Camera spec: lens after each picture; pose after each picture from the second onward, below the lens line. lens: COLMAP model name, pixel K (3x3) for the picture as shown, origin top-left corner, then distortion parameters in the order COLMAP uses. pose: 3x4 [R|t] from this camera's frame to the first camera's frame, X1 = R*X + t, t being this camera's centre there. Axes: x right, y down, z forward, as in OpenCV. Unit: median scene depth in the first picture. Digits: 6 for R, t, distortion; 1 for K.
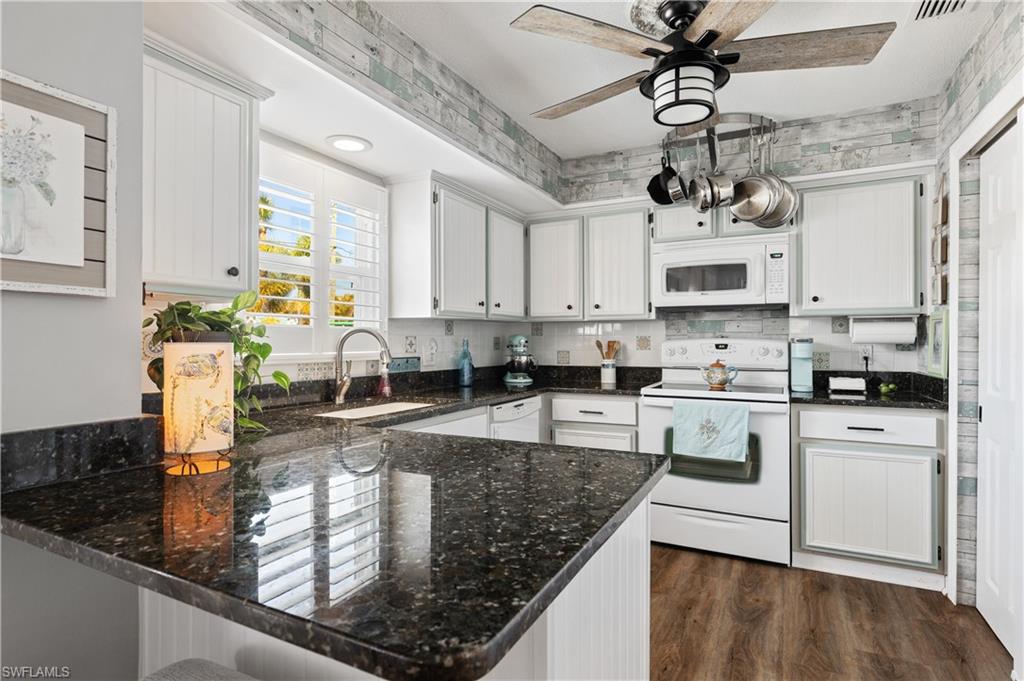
lens RADIAL K [[520.6, 0, 516.8], [0, 520.6, 342.6], [0, 0, 1]] dist [0.004902, -0.000112]
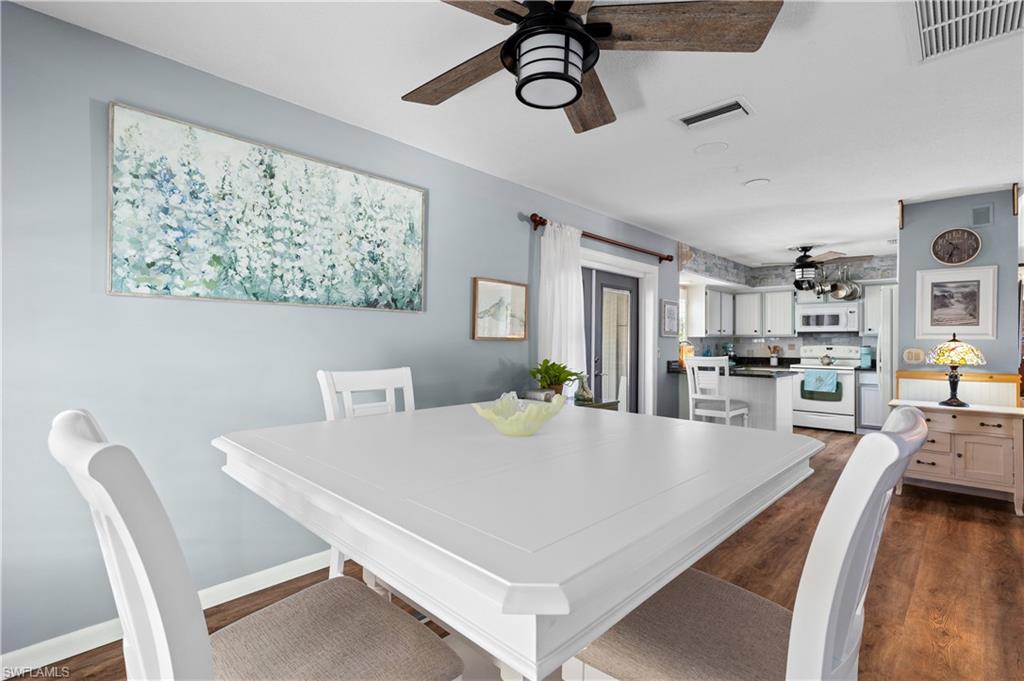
lens RADIAL K [[461.1, 0, 519.8], [0, 461.1, 340.1], [0, 0, 1]] dist [0.002120, 0.000121]
pose [[0.956571, 0.004922, -0.291457, -0.357677], [-0.008614, 0.999898, -0.011386, 0.004633], [0.291371, 0.013403, 0.956516, -1.497025]]
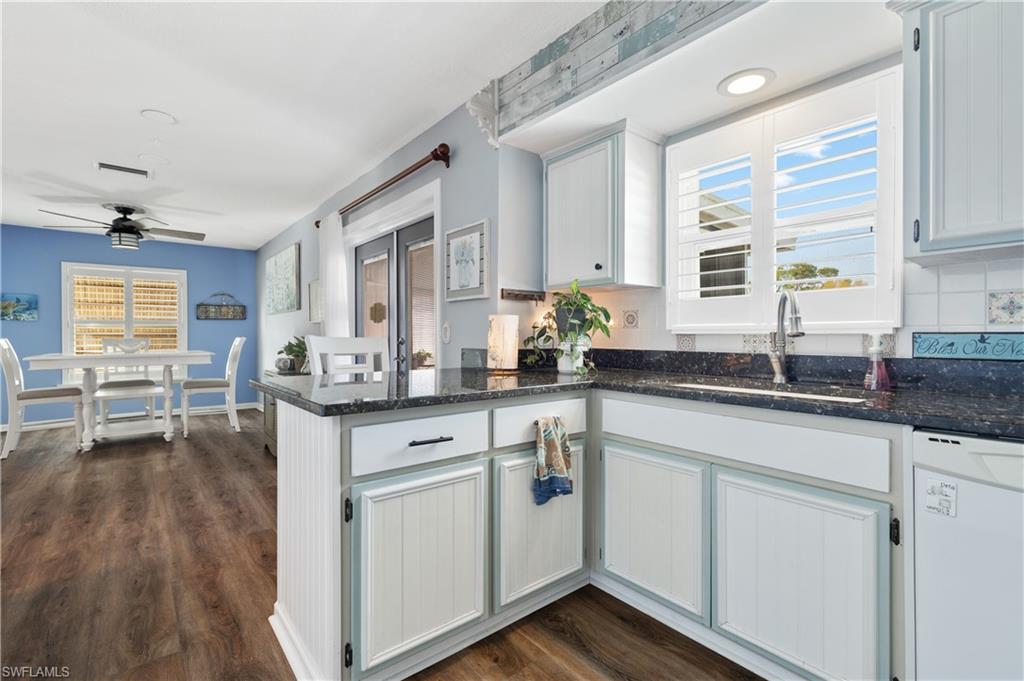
lens RADIAL K [[461.1, 0, 512.9], [0, 461.1, 336.2], [0, 0, 1]] dist [0.002120, 0.000121]
pose [[-0.400239, 0.001077, -0.916410, 0.413897], [-0.002307, 0.999995, 0.002183, 0.031980], [0.916408, 0.002988, -0.400235, 0.727686]]
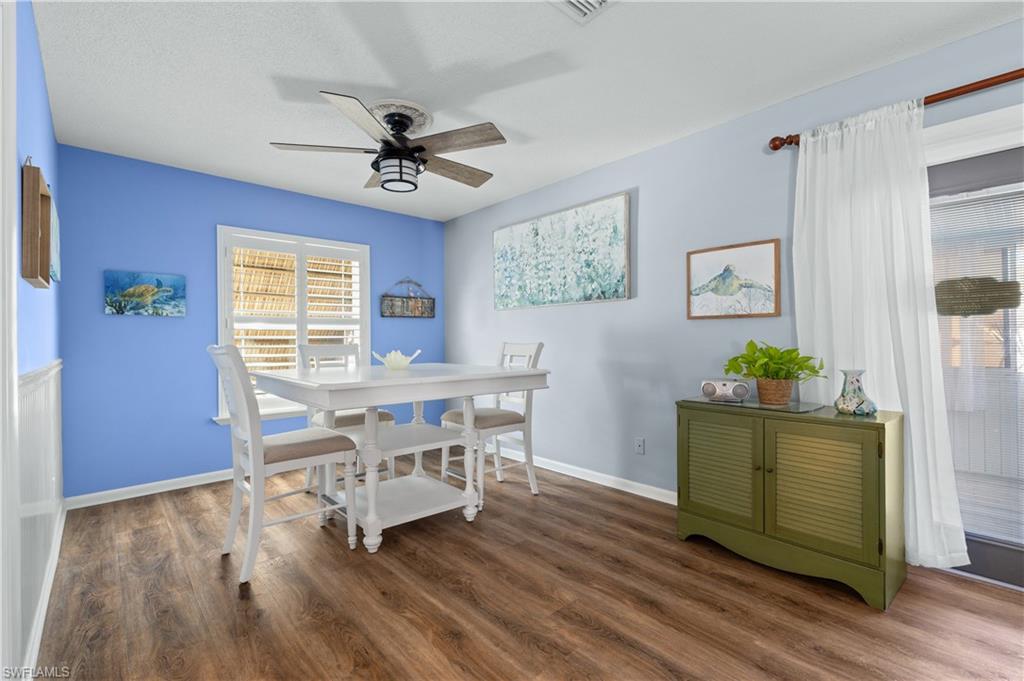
lens RADIAL K [[461.1, 0, 510.3], [0, 461.1, 342.0], [0, 0, 1]] dist [0.002120, 0.000121]
pose [[-0.359695, 0.002159, -0.933067, 0.272957], [-0.001691, 0.999994, 0.002966, 0.037011], [0.933068, 0.002645, -0.359689, -0.539607]]
